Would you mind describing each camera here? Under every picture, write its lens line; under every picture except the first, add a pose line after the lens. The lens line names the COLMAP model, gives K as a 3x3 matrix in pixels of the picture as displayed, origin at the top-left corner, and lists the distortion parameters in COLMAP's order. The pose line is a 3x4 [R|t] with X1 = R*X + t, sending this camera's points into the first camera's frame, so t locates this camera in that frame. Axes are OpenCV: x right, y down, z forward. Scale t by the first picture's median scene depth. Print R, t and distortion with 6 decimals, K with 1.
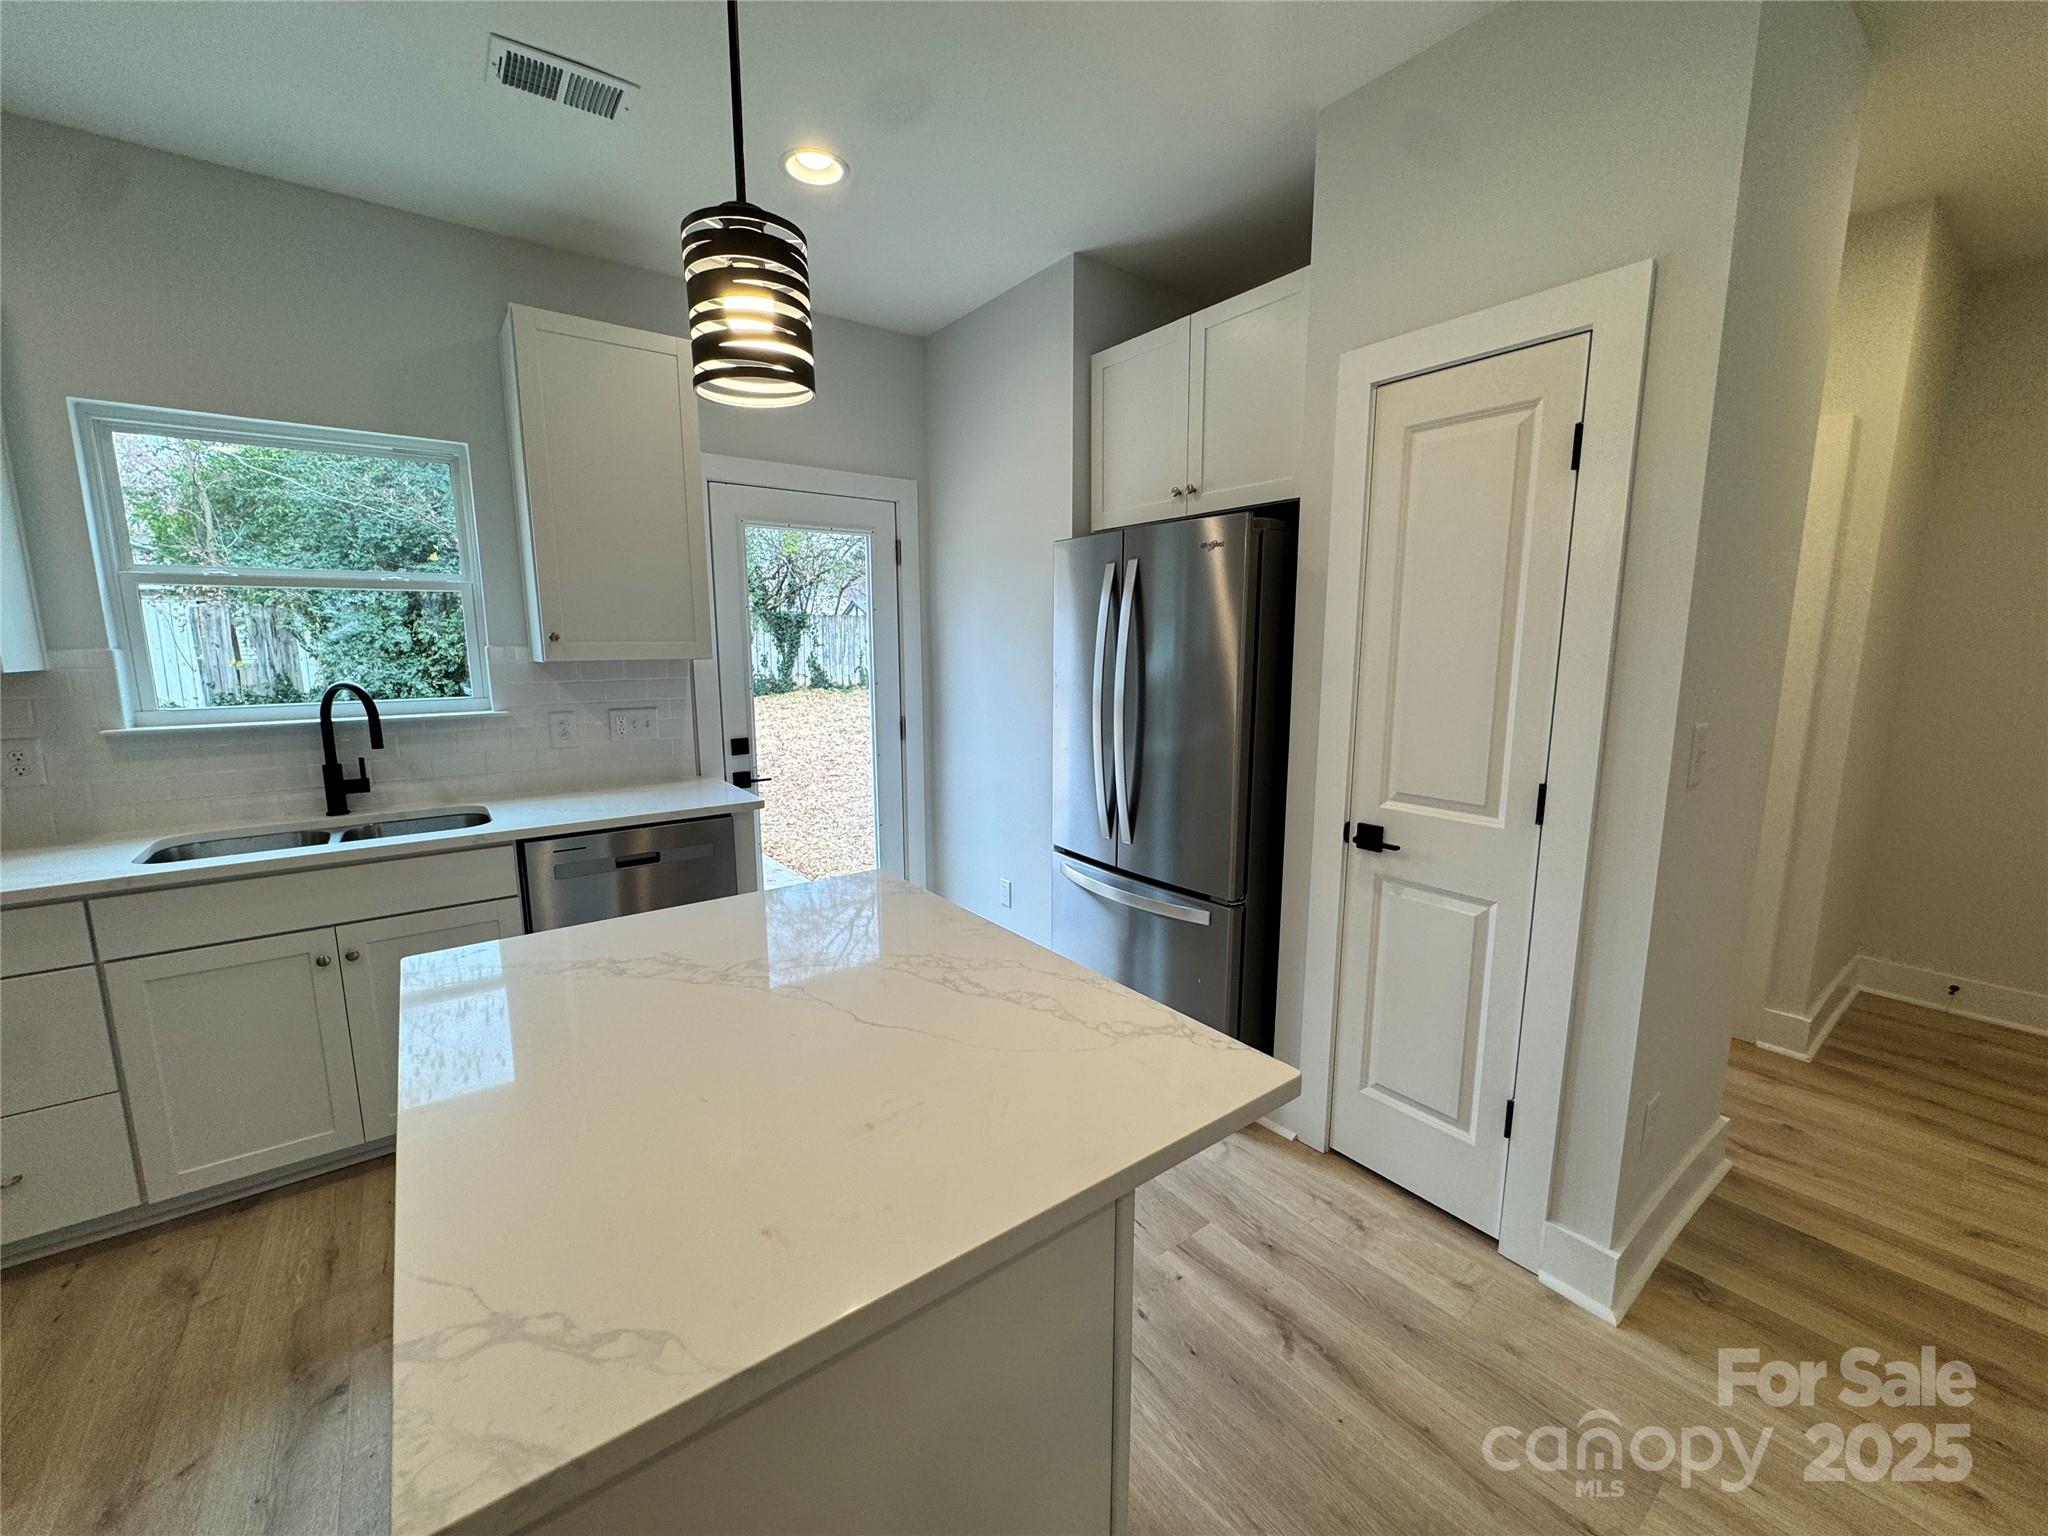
lens RADIAL K [[814.8, 0, 1024.7], [0, 814.8, 765.9], [0, 0, 1]] dist [-0.005121, 0.000807]
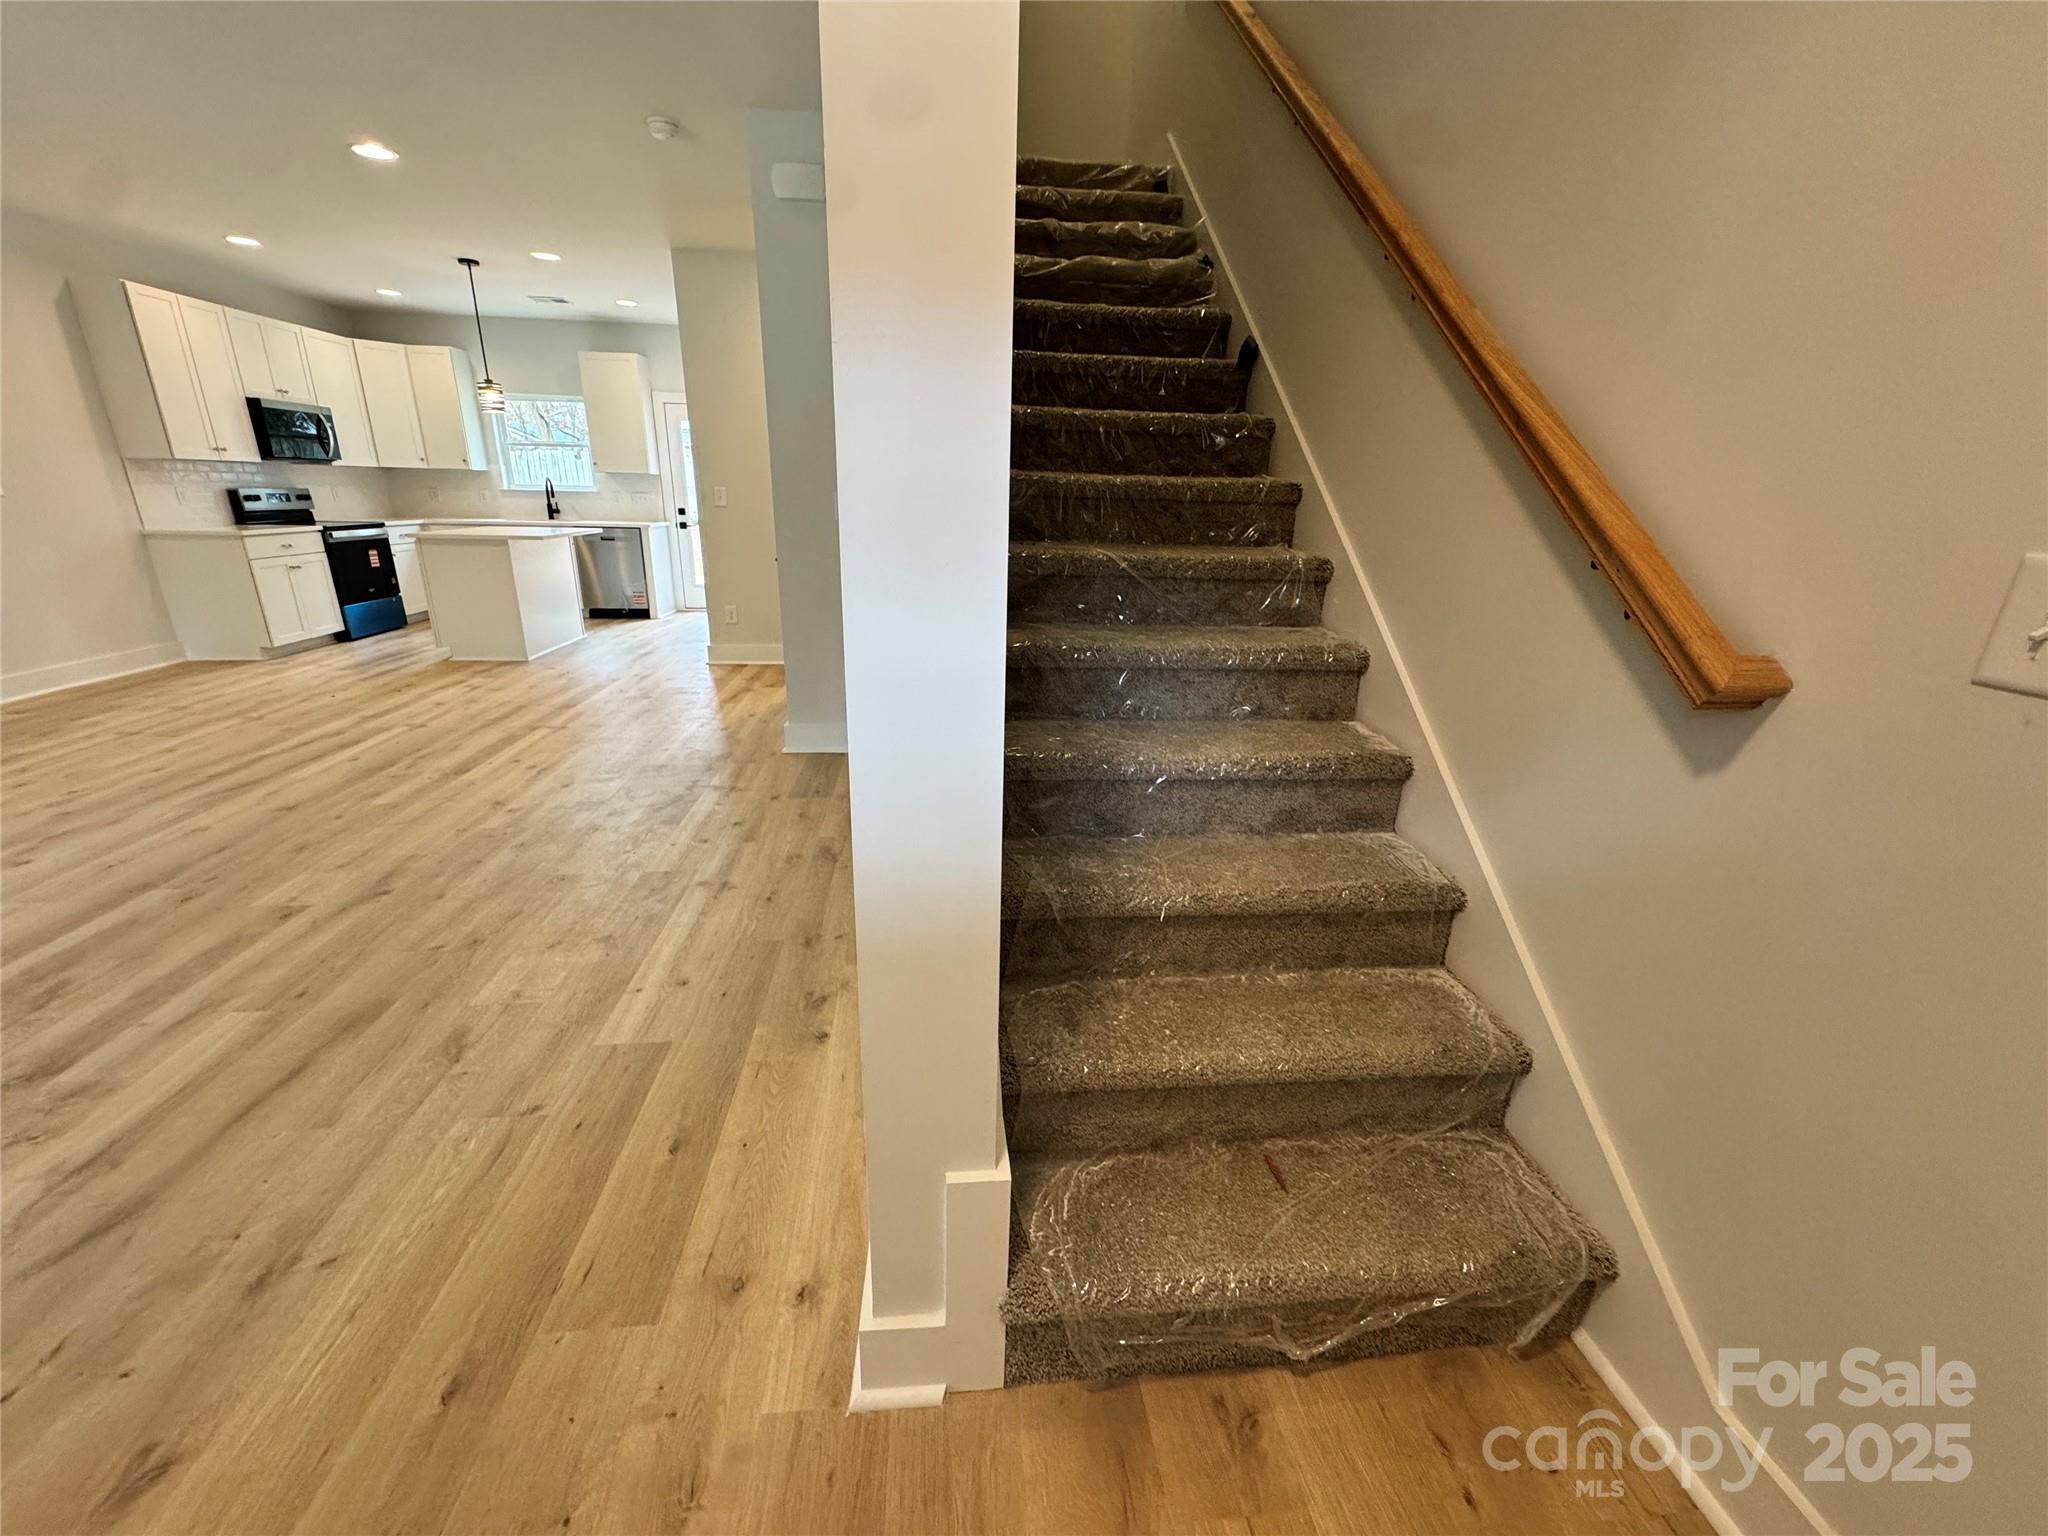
lens RADIAL K [[814.8, 0, 1025.9], [0, 814.8, 768.5], [0, 0, 1]] dist [-0.005121, 0.000807]
pose [[0.857740, 0.186885, -0.478911, 2.973080], [-0.105982, 0.975854, 0.190990, 0.243591], [0.503040, -0.113064, 0.856836, -1.118634]]
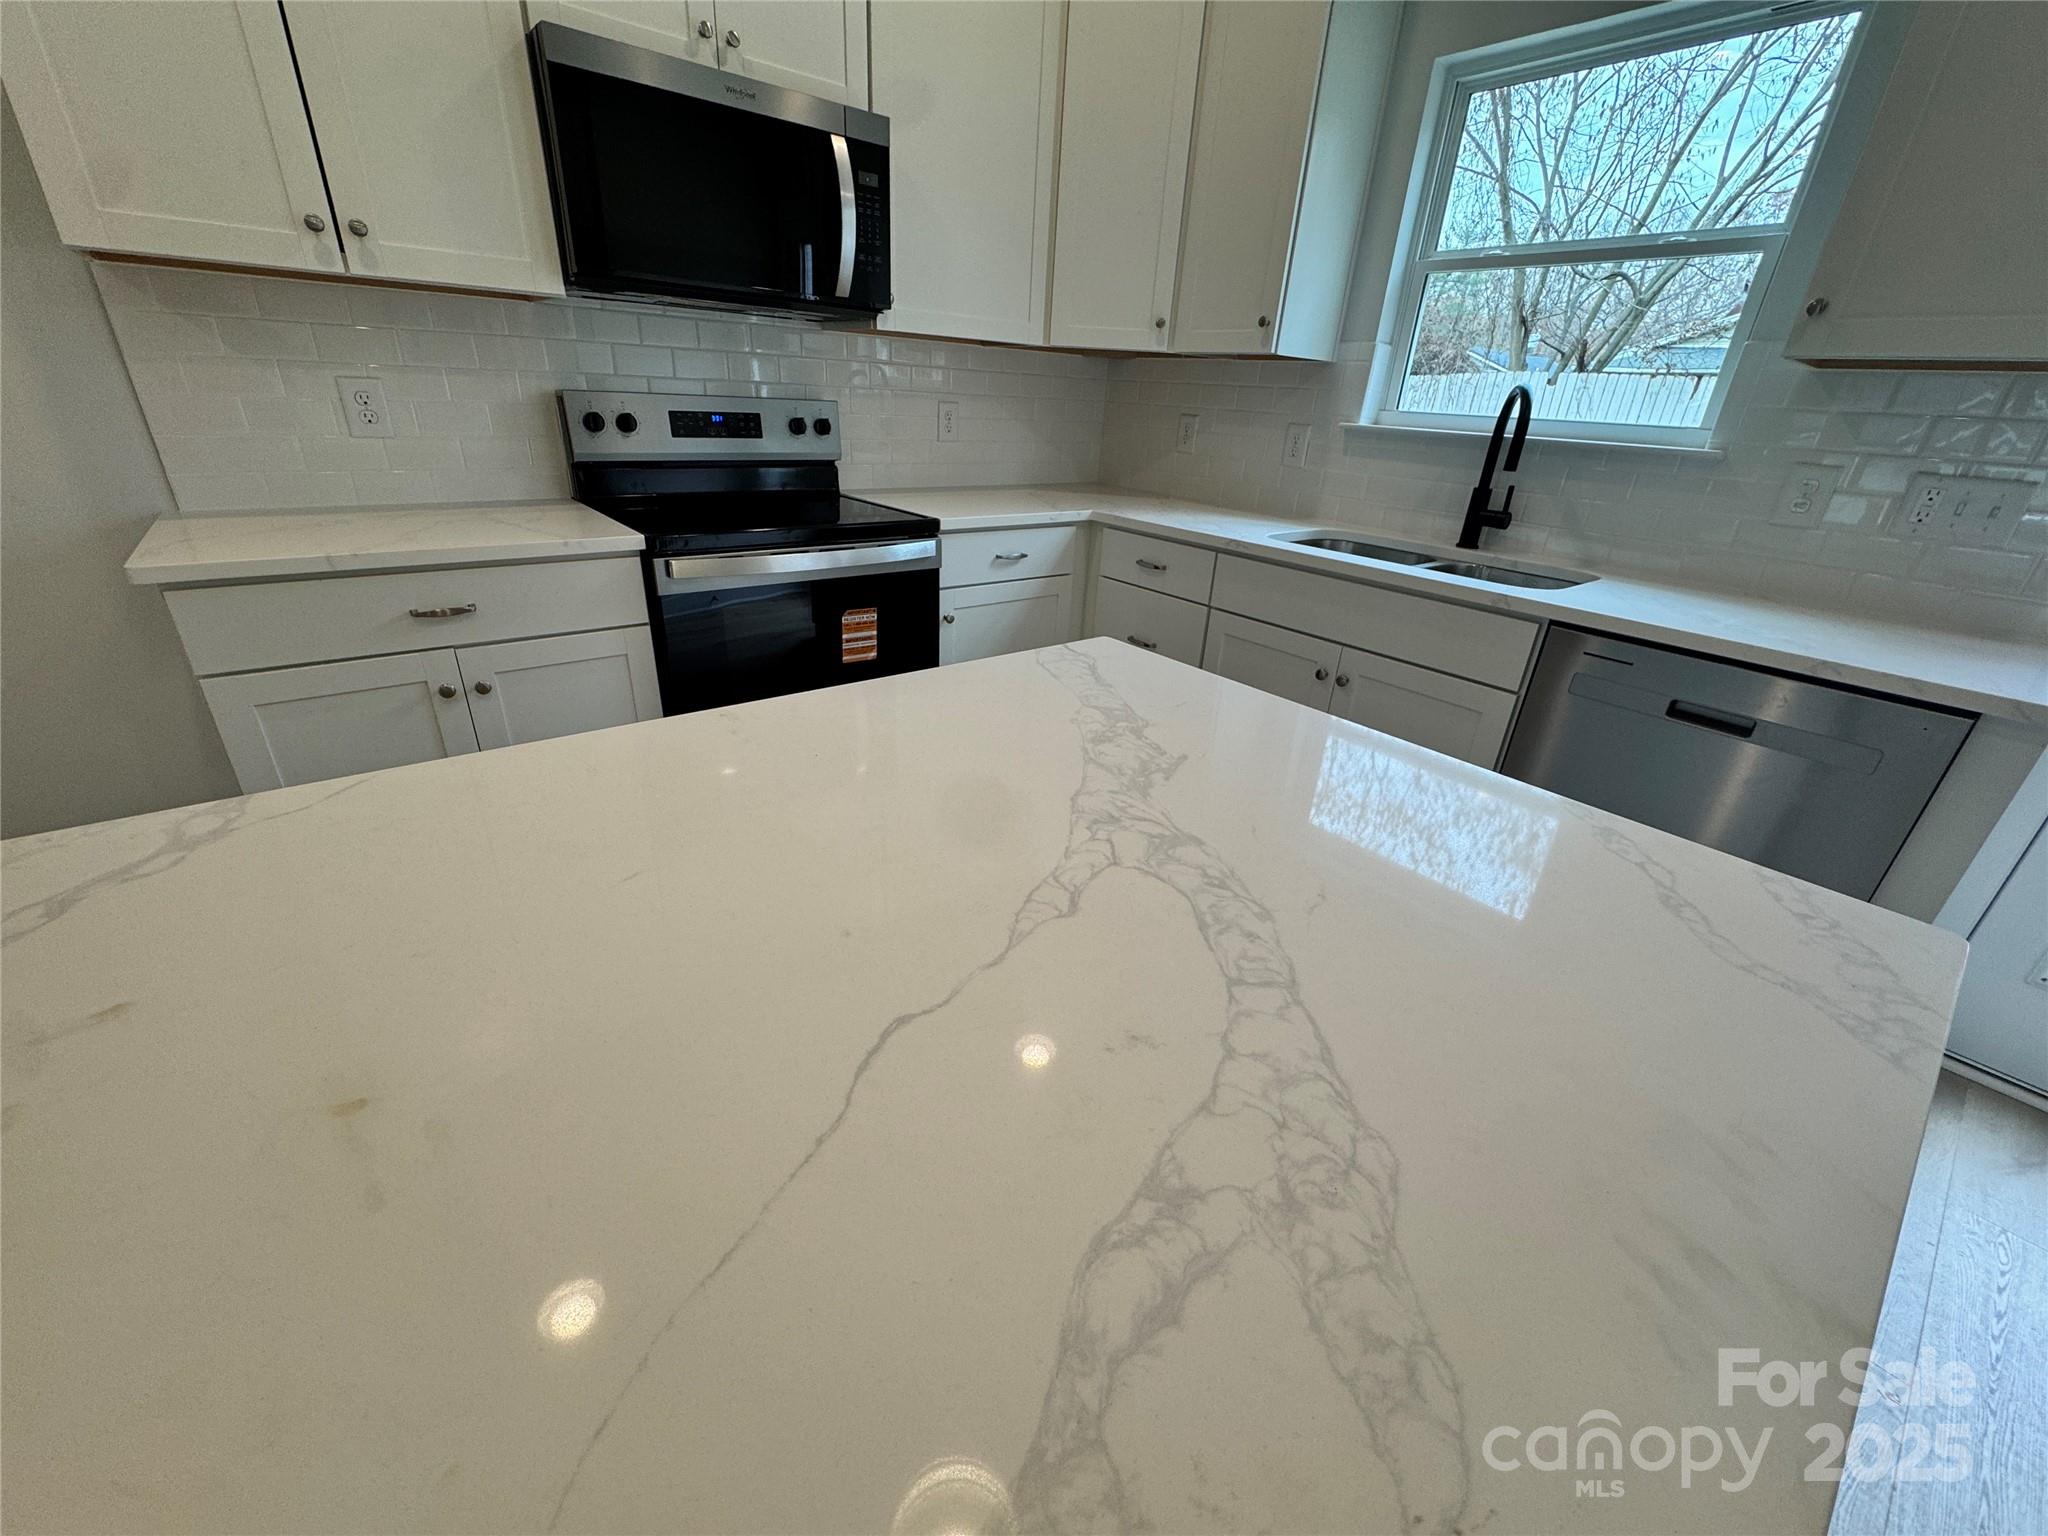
lens RADIAL K [[814.8, 0, 1022.1], [0, 814.8, 767.6], [0, 0, 1]] dist [-0.005121, 0.000807]
pose [[0.038963, 0.424469, -0.904604, 0.056196], [-0.208899, 0.888748, 0.408031, 0.014155], [0.977161, 0.173072, 0.123299, 0.526267]]
